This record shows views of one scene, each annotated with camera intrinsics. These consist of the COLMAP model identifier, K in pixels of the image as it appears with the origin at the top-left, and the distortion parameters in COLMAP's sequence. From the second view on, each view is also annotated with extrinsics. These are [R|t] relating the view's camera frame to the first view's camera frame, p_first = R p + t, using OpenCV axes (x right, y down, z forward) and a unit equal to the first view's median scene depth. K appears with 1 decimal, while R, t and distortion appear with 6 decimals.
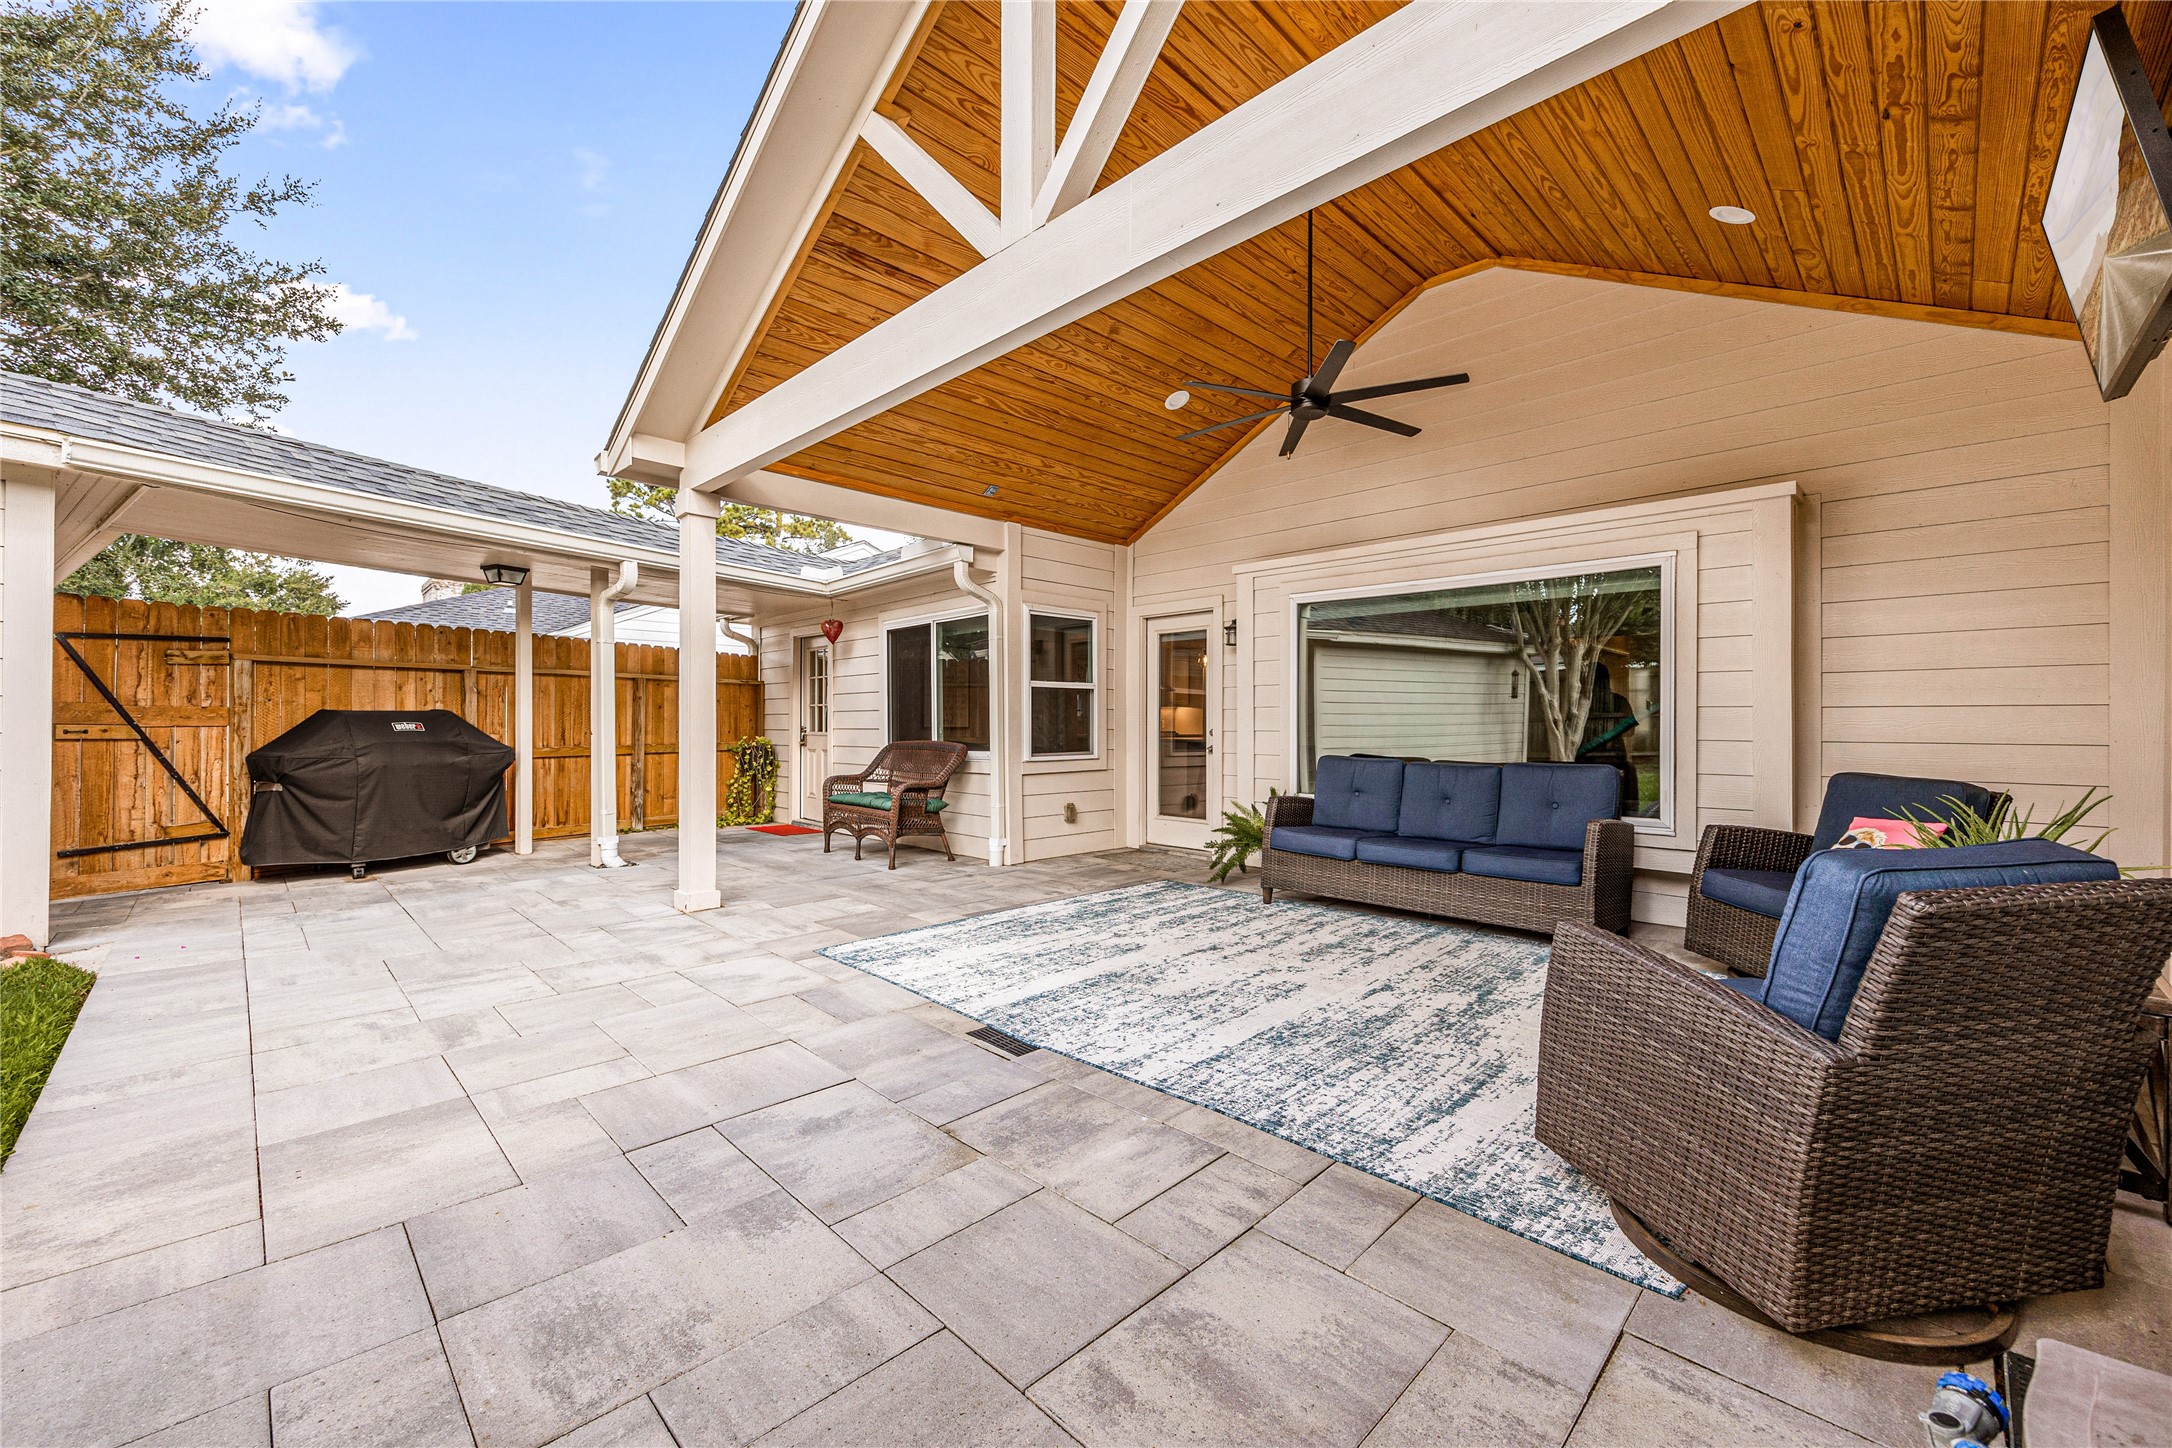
lens RADIAL K [[860.0, 0, 1094.0], [0, 860.0, 727.8], [0, 0, 1]] dist [0.001973, -0.000781]
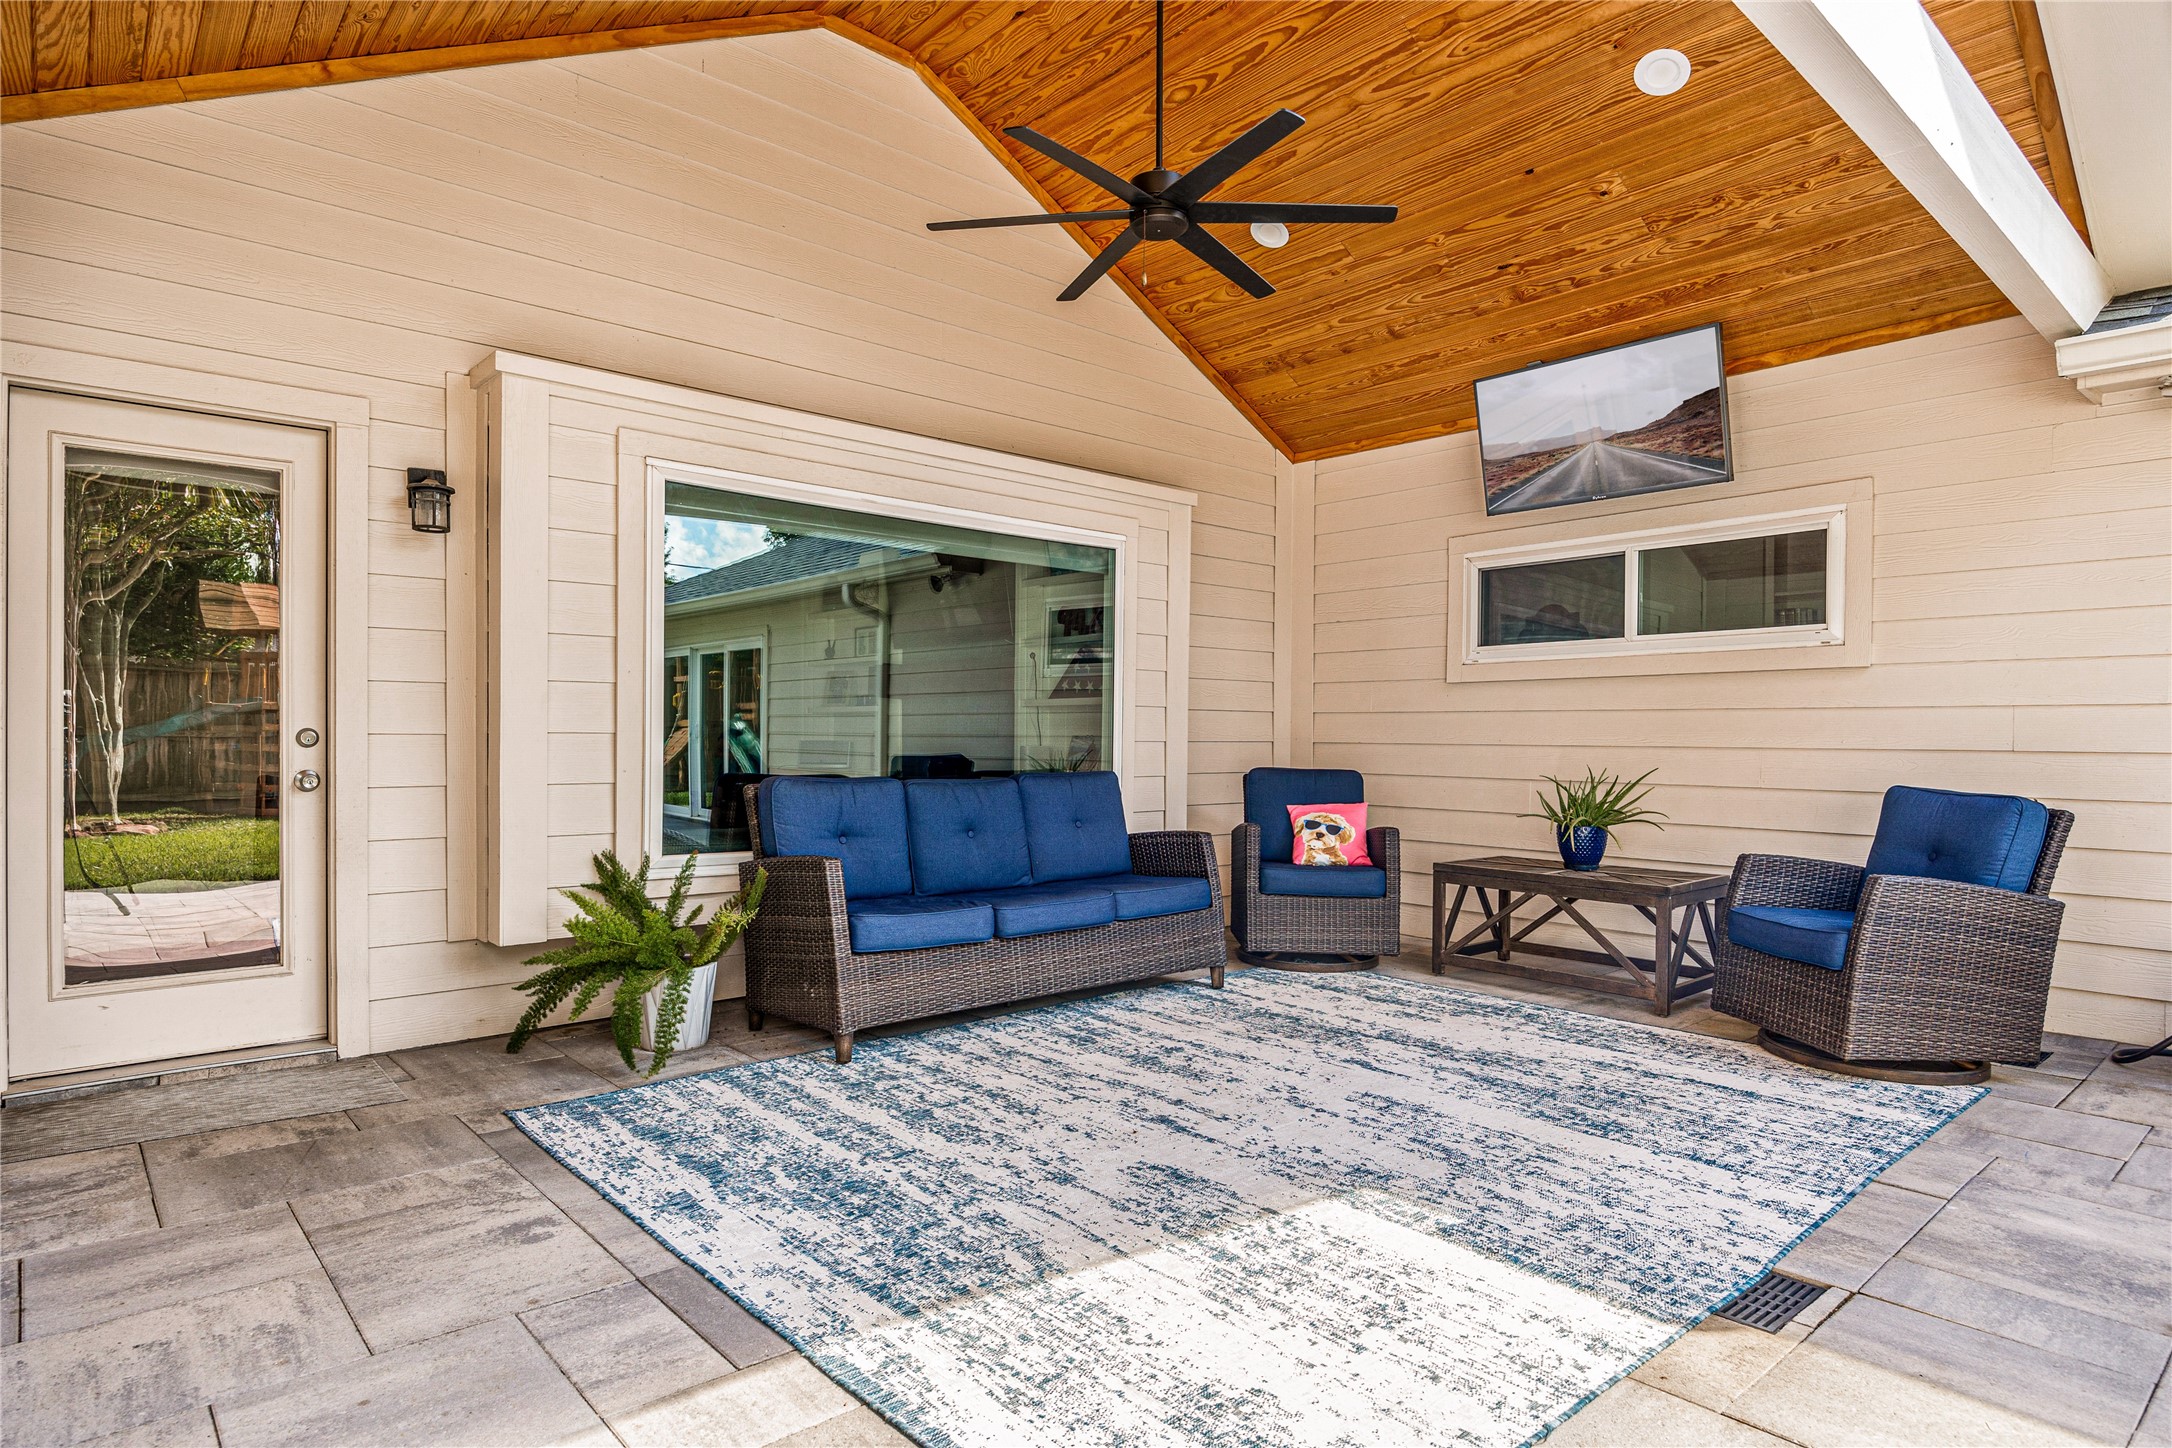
lens RADIAL K [[1200.6, 0, 1099.6], [0, 1200.6, 738.1], [0, 0, 1]] dist [0.000850, -0.001193]
pose [[0.056499, -0.006756, 0.998380, -0.778186], [-0.001785, 0.999975, 0.006867, 0.003101], [-0.998401, -0.002170, 0.056485, 1.213667]]
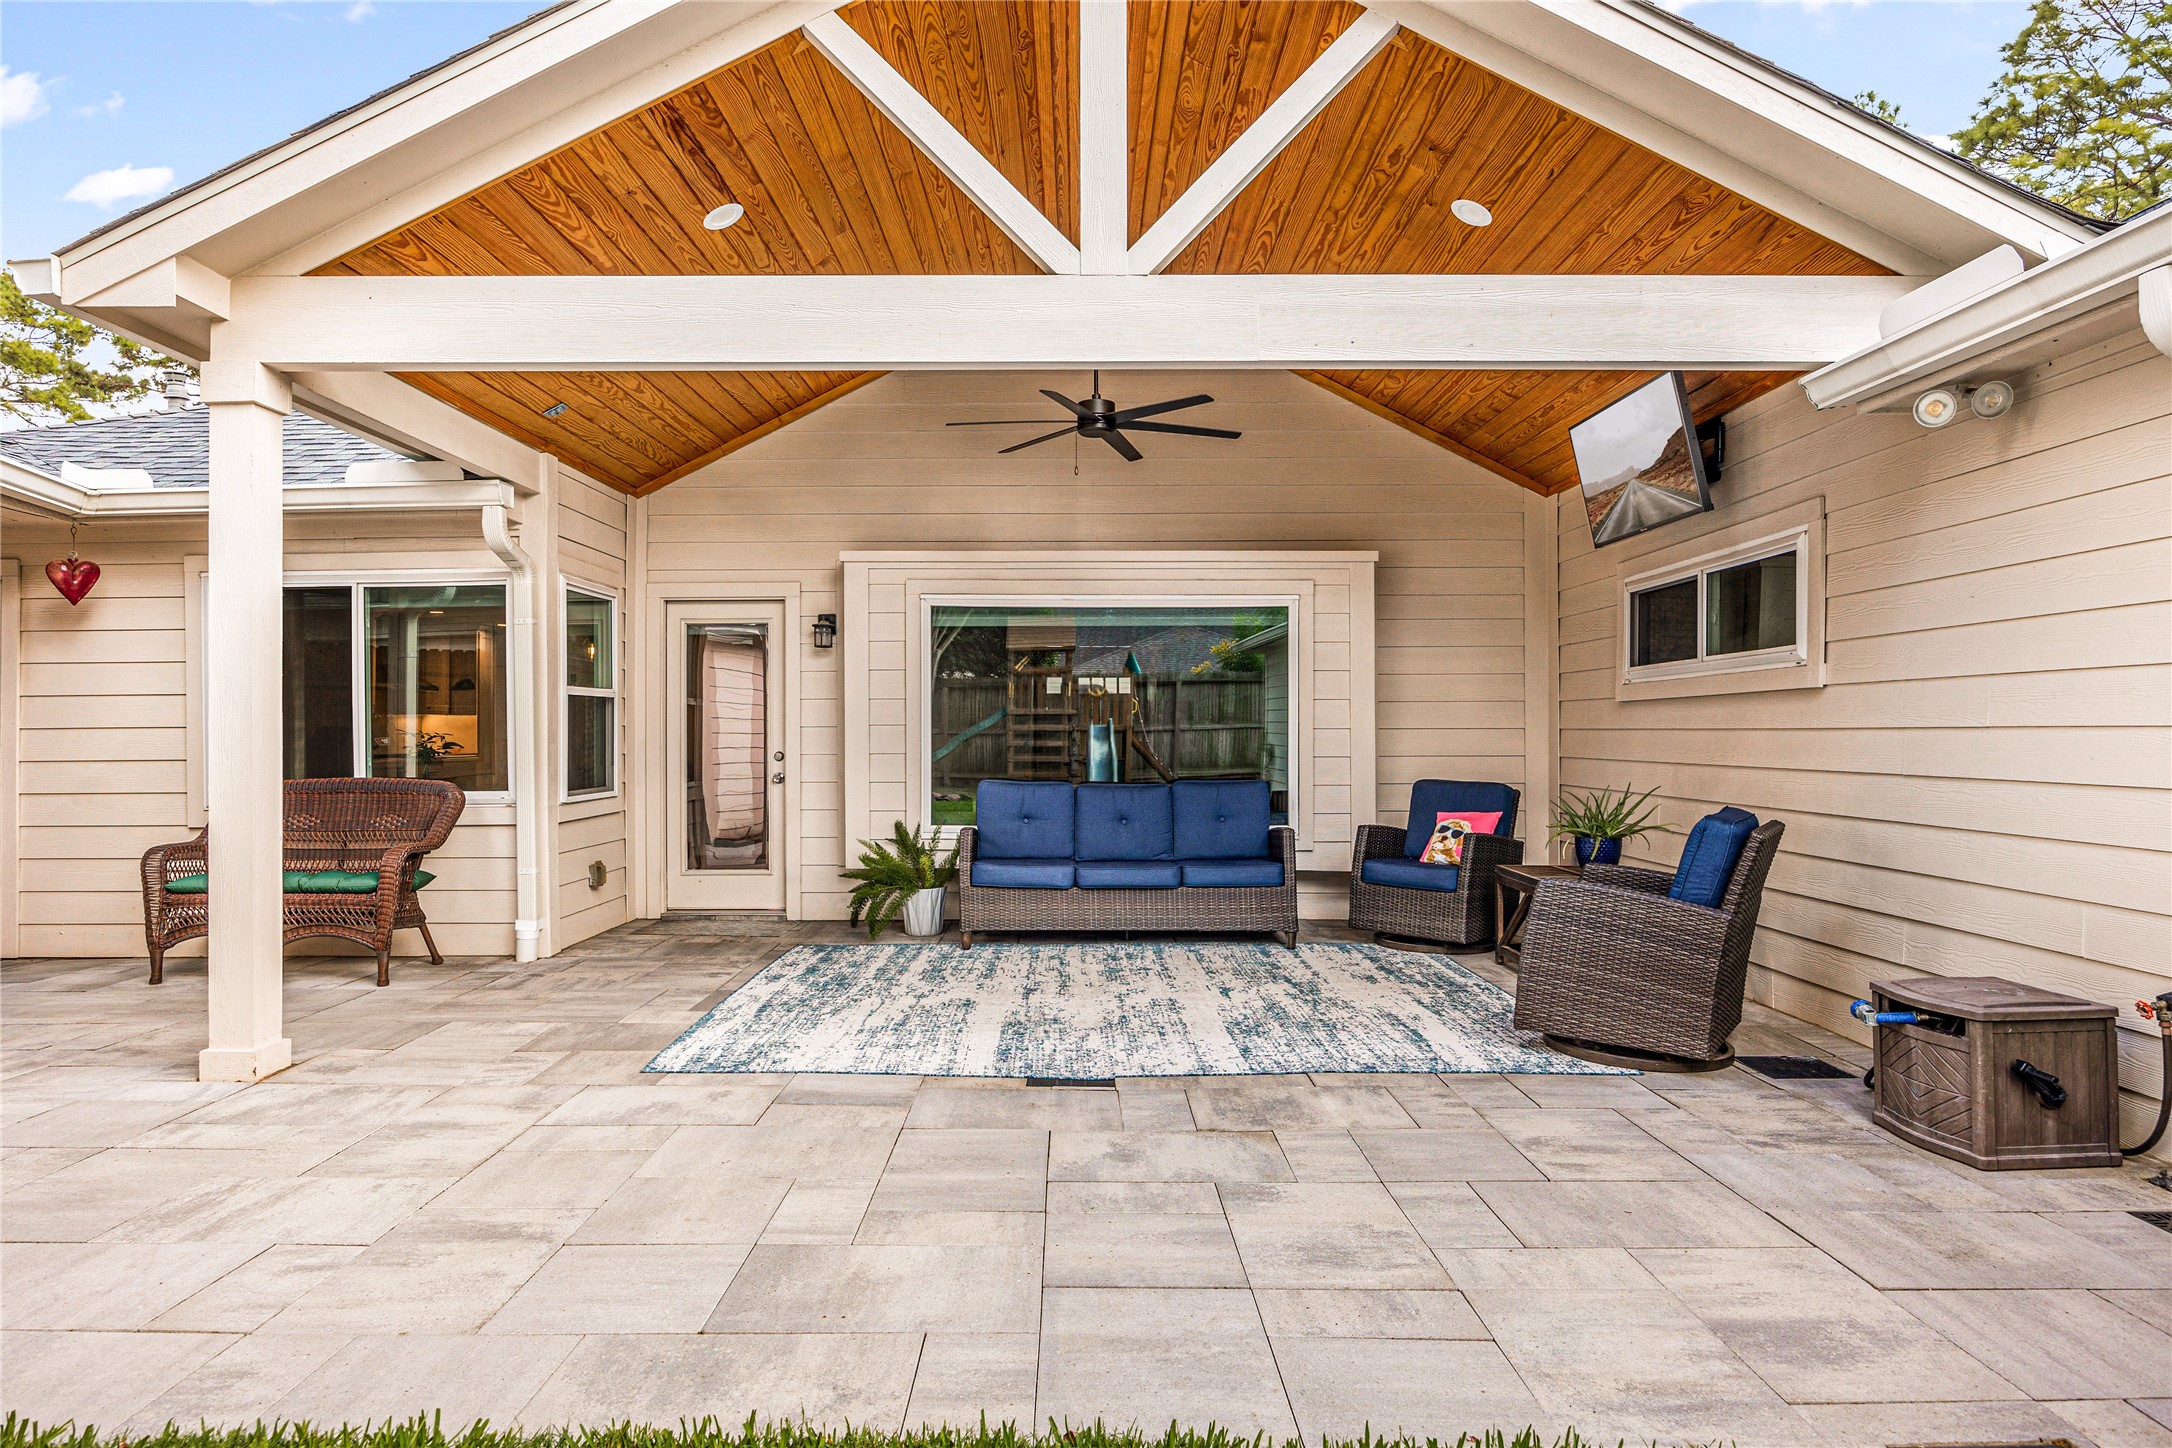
lens RADIAL K [[1287.4, 0, 1076.2], [0, 1287.4, 723.3], [0, 0, 1]] dist [-0.001271, 0.000268]
pose [[0.707709, -0.000673, 0.706504, -0.988331], [0.007754, 0.999947, -0.006815, -0.027451], [-0.706462, 0.010301, 0.707676, -0.031725]]
